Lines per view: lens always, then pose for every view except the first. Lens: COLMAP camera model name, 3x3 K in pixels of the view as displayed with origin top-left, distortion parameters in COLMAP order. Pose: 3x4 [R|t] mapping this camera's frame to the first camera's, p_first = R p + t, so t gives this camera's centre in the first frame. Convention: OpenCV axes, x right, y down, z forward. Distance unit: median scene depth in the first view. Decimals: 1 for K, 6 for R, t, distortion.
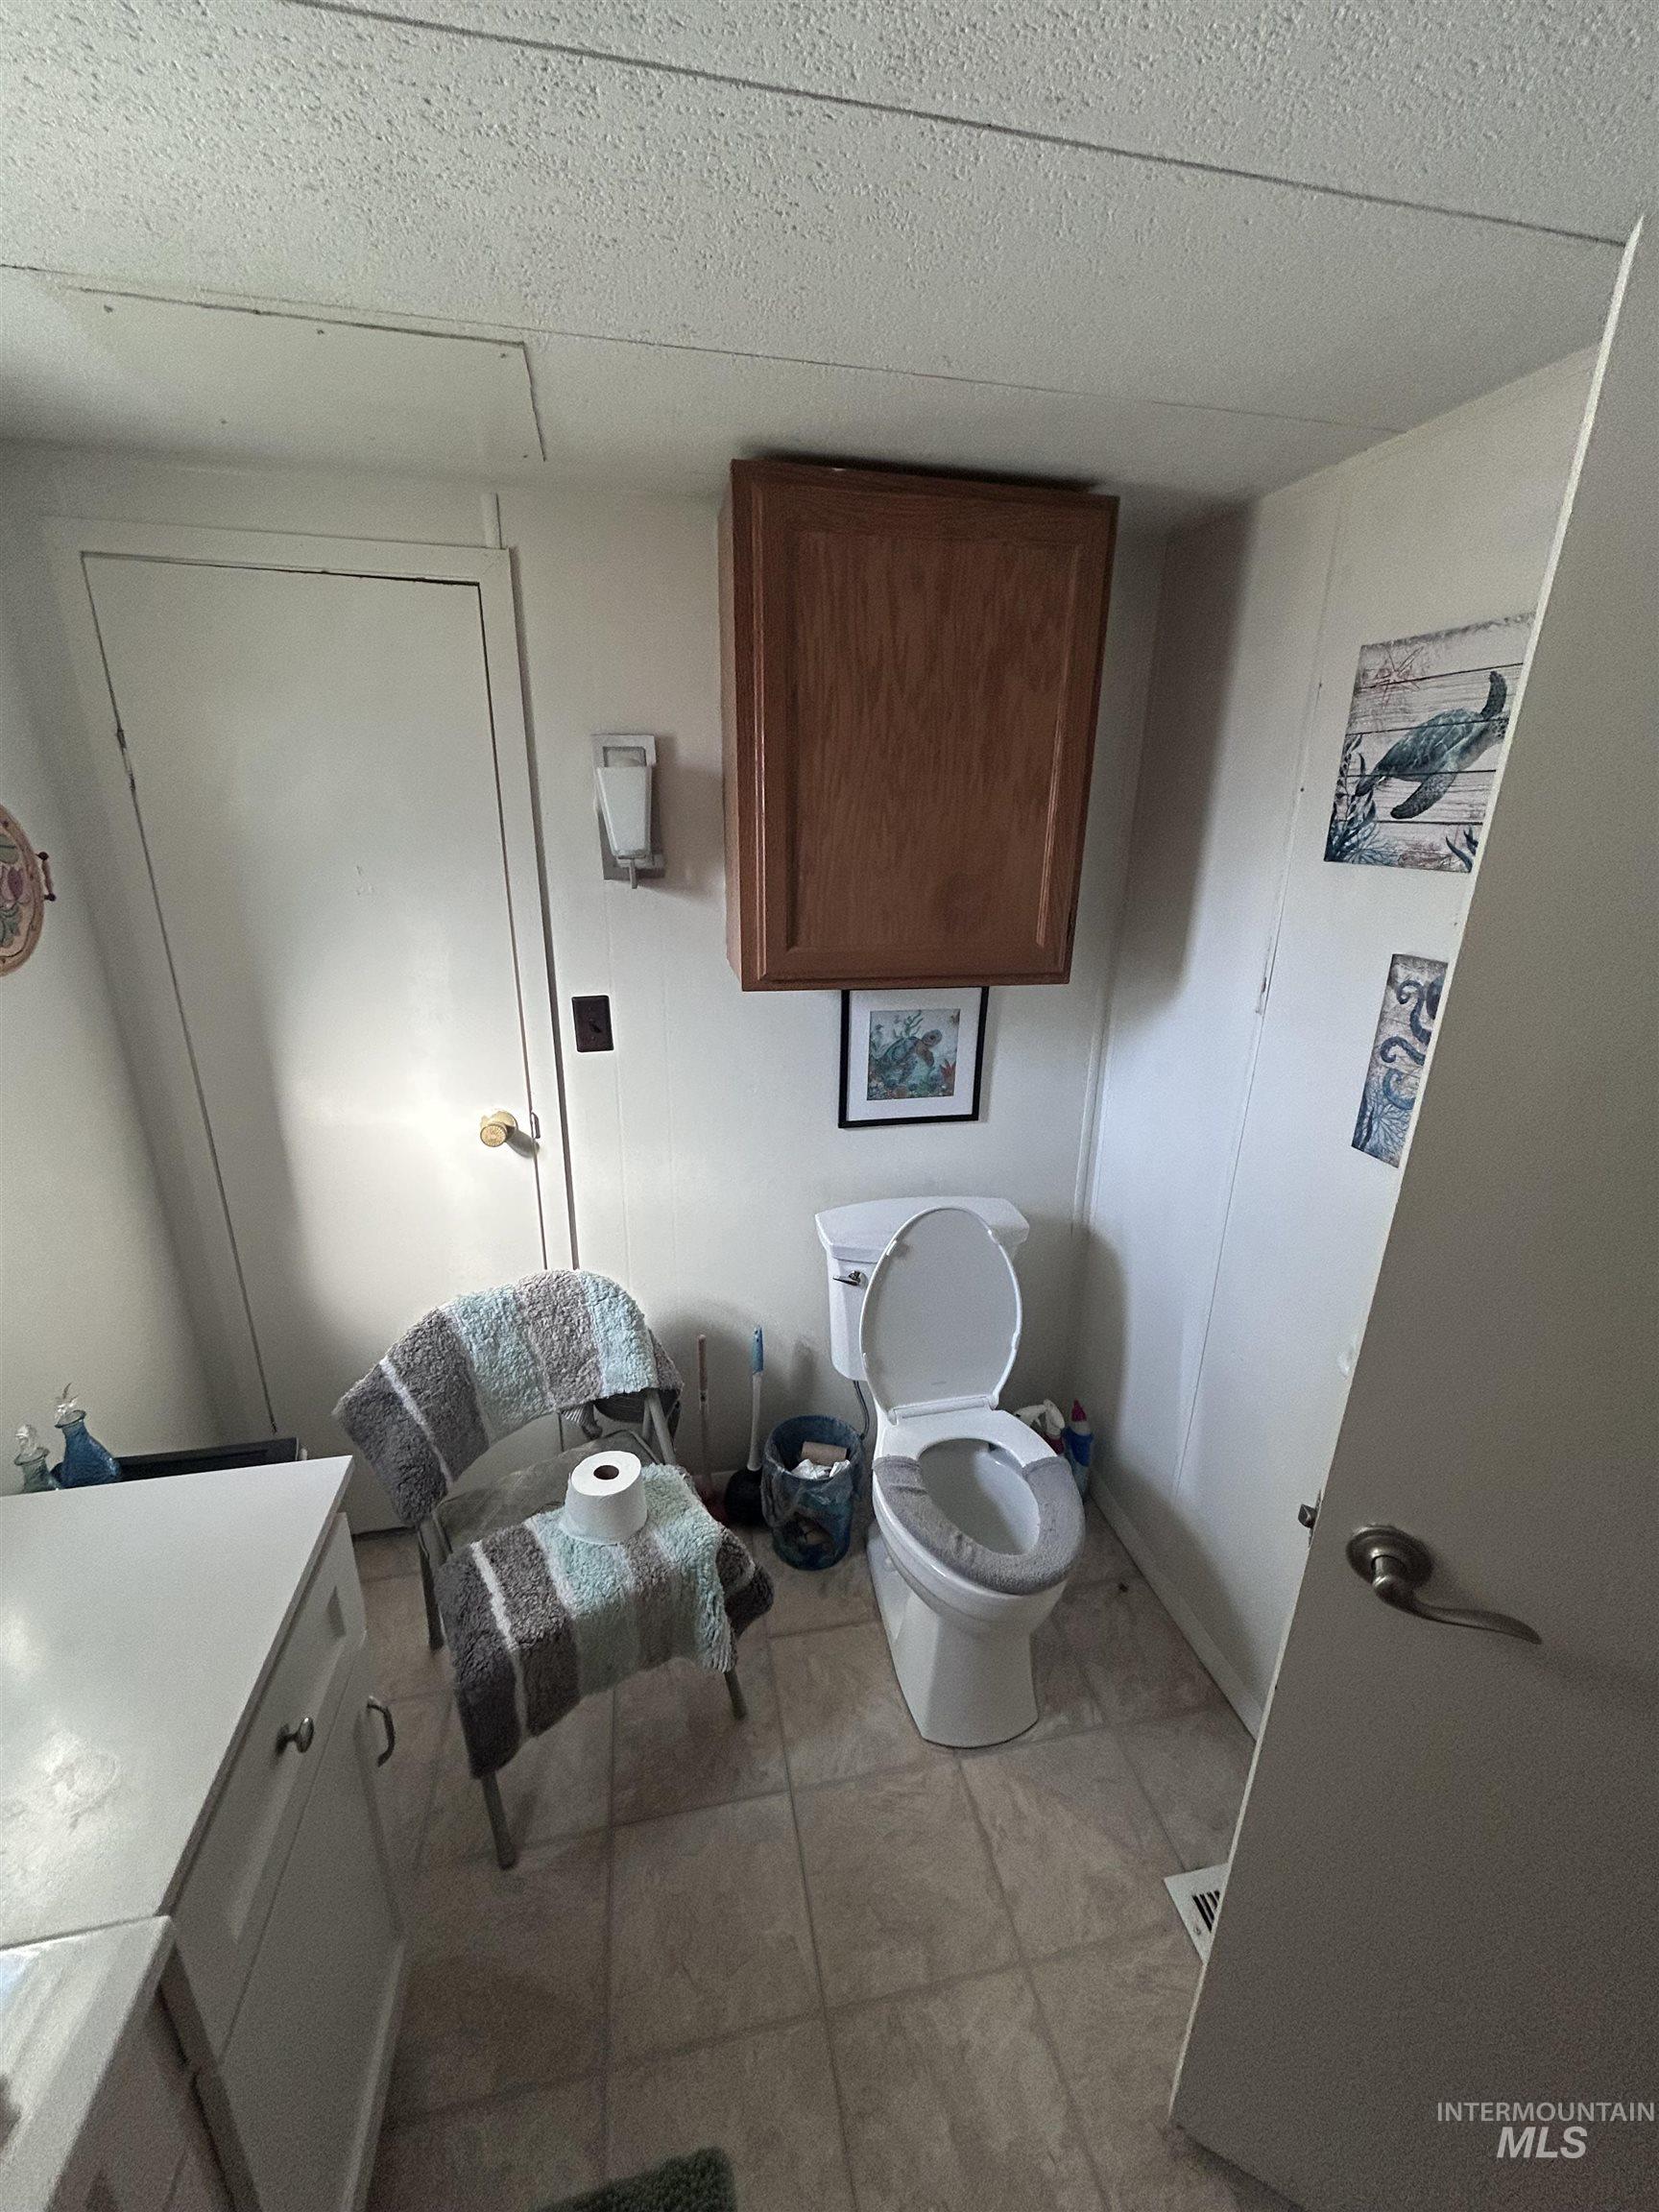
lens RADIAL K [[883.6, 0, 828.8], [0, 883.6, 1108.9], [0, 0, 1]] dist [0.001307, 0.000428]
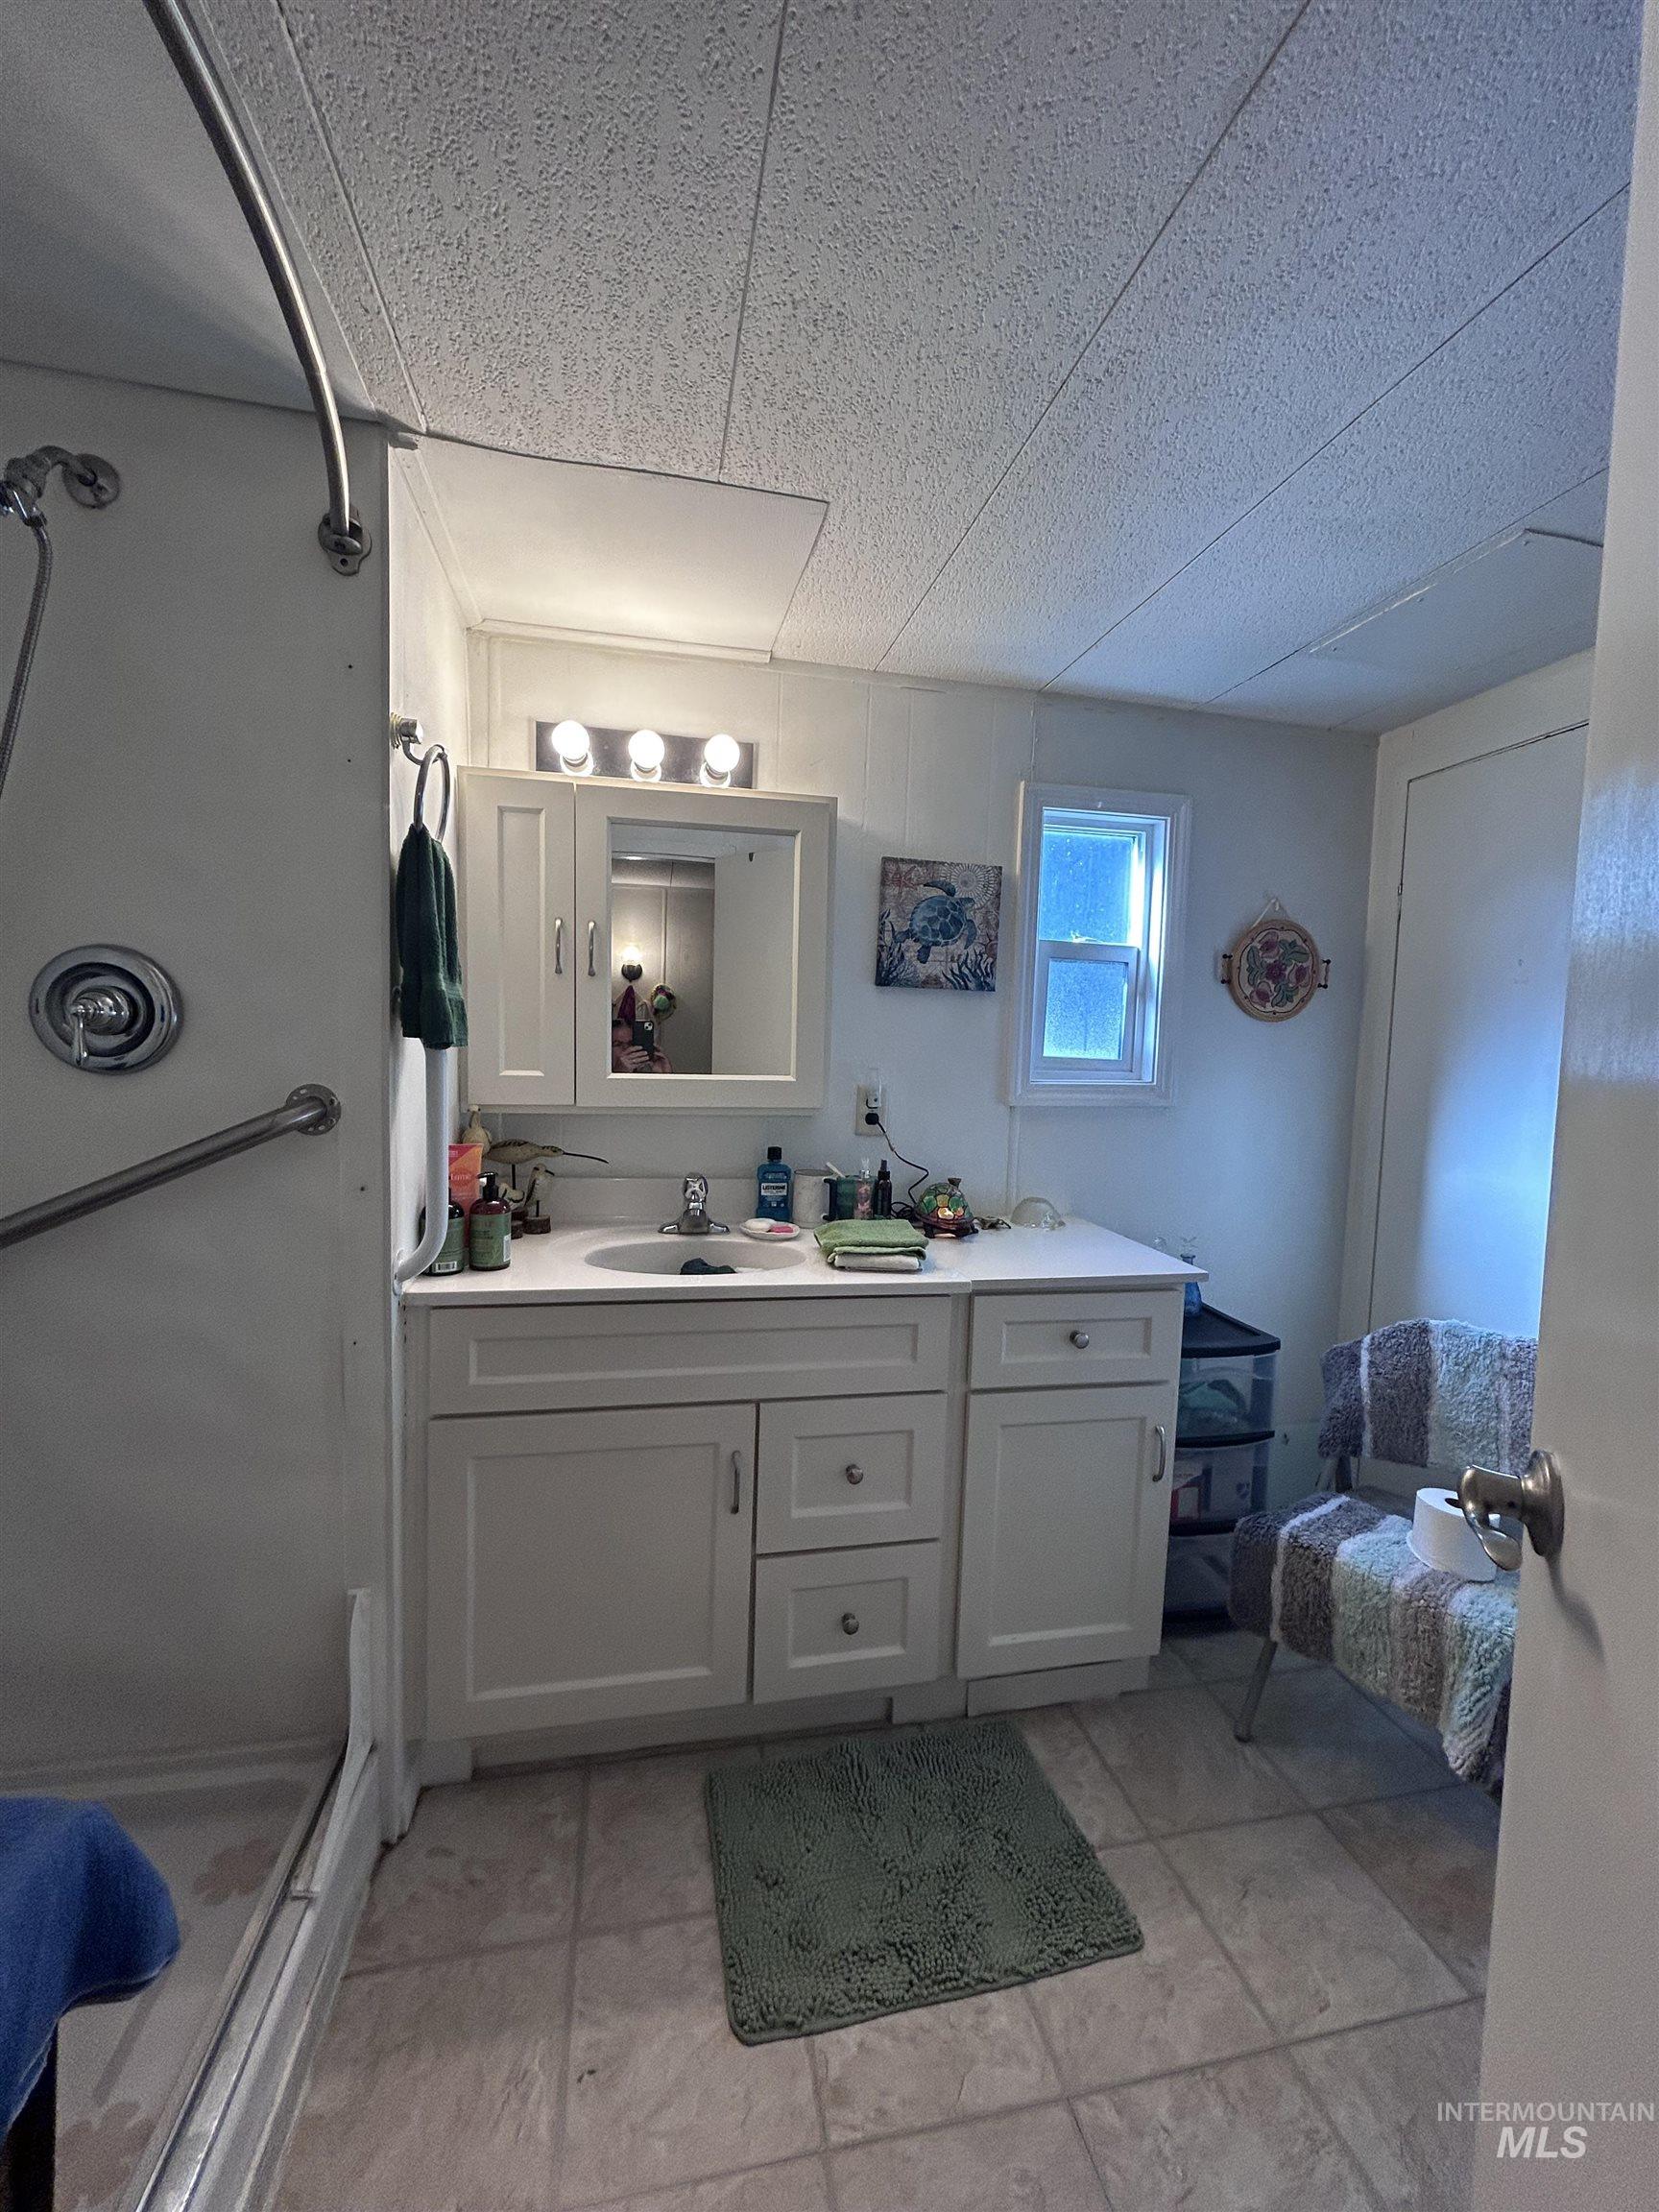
lens RADIAL K [[883.6, 0, 827.3], [0, 883.6, 1102.4], [0, 0, 1]] dist [0.001307, 0.000428]
pose [[-0.008747, 0.053787, -0.998514, 0.721146], [-0.349304, 0.935484, 0.053452, 0.183329], [0.936969, 0.349252, 0.010605, 0.171289]]
